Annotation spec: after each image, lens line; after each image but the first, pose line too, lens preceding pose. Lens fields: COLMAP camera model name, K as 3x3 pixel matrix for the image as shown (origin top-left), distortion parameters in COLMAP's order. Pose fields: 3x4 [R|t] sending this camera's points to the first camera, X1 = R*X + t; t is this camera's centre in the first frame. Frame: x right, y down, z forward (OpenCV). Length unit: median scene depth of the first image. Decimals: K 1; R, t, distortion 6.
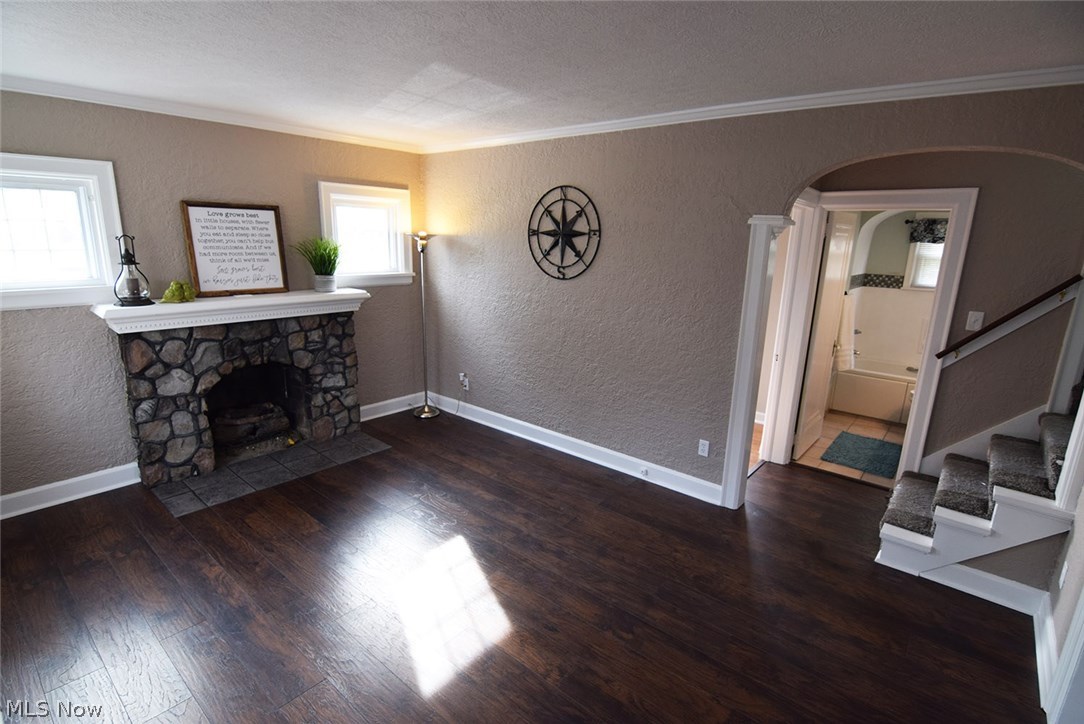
lens RADIAL K [[529.0, 0, 541.1], [0, 529.0, 364.9], [0, 0, 1]] dist [0.000392, -0.013940]
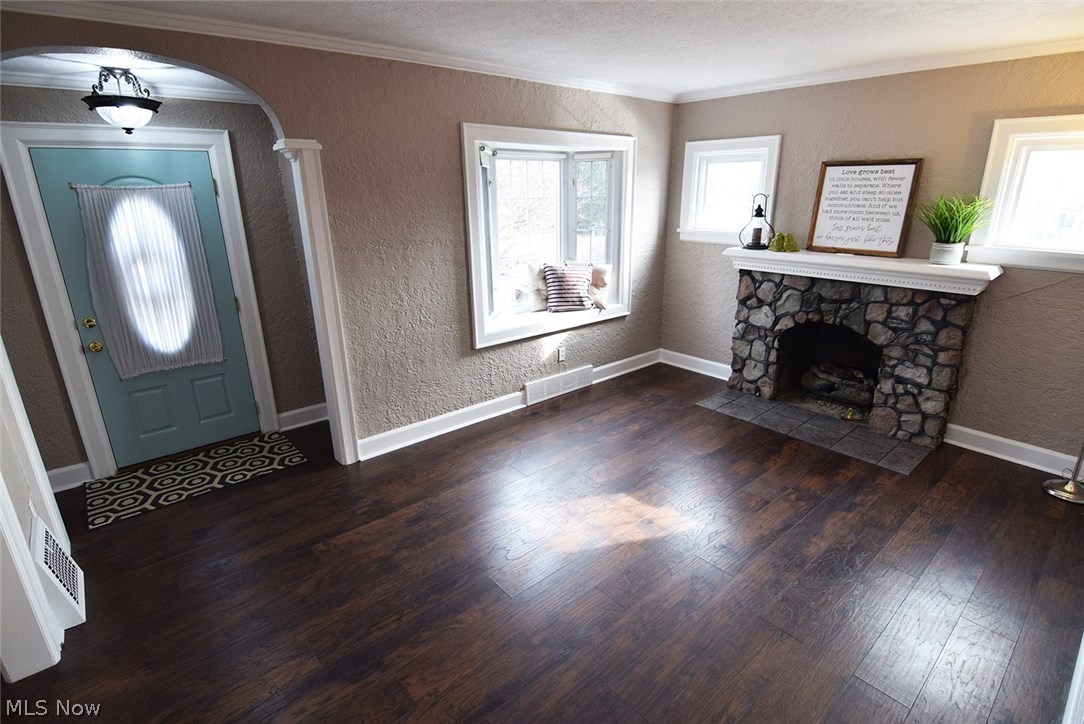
lens RADIAL K [[529.0, 0, 541.1], [0, 529.0, 364.9], [0, 0, 1]] dist [0.000392, -0.013940]
pose [[-0.162142, 0.285108, -0.944682, 0.534745], [-0.230990, 0.919784, 0.317240, -0.122582], [0.959351, 0.269650, -0.083279, 0.584175]]
